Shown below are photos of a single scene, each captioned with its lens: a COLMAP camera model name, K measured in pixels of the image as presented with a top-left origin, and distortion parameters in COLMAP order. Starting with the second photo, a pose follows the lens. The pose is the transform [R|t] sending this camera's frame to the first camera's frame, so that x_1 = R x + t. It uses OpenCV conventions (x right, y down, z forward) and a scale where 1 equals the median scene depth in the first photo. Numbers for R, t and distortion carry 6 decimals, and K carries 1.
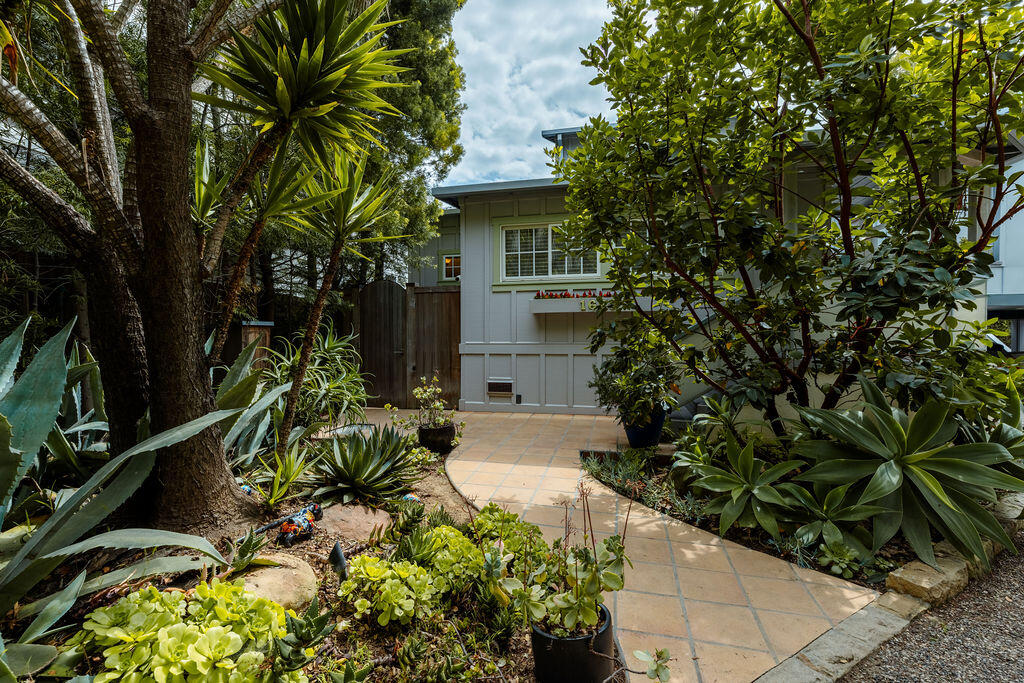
lens RADIAL K [[457.8, 0, 512.5], [0, 457.8, 339.0], [0, 0, 1]] dist [0.000386, 0.000072]
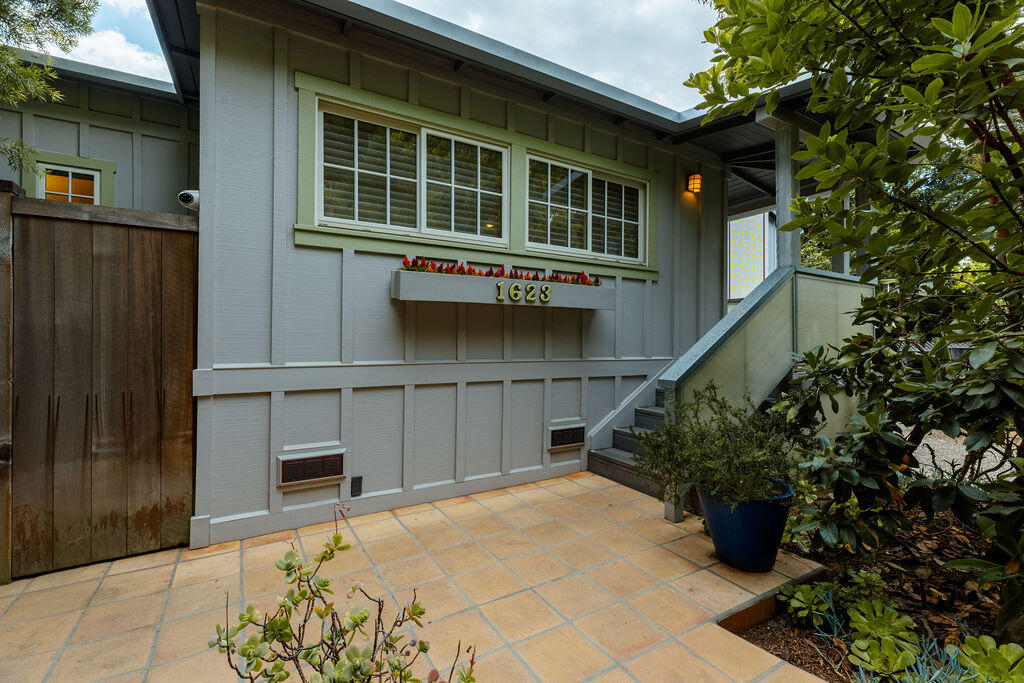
lens RADIAL K [[457.8, 0, 511.4], [0, 457.8, 339.5], [0, 0, 1]] dist [0.000386, 0.000072]
pose [[0.720774, 0.005702, 0.693147, -0.193507], [0.003913, 0.999917, -0.012295, -0.009391], [-0.693159, 0.011574, 0.720692, 0.559986]]
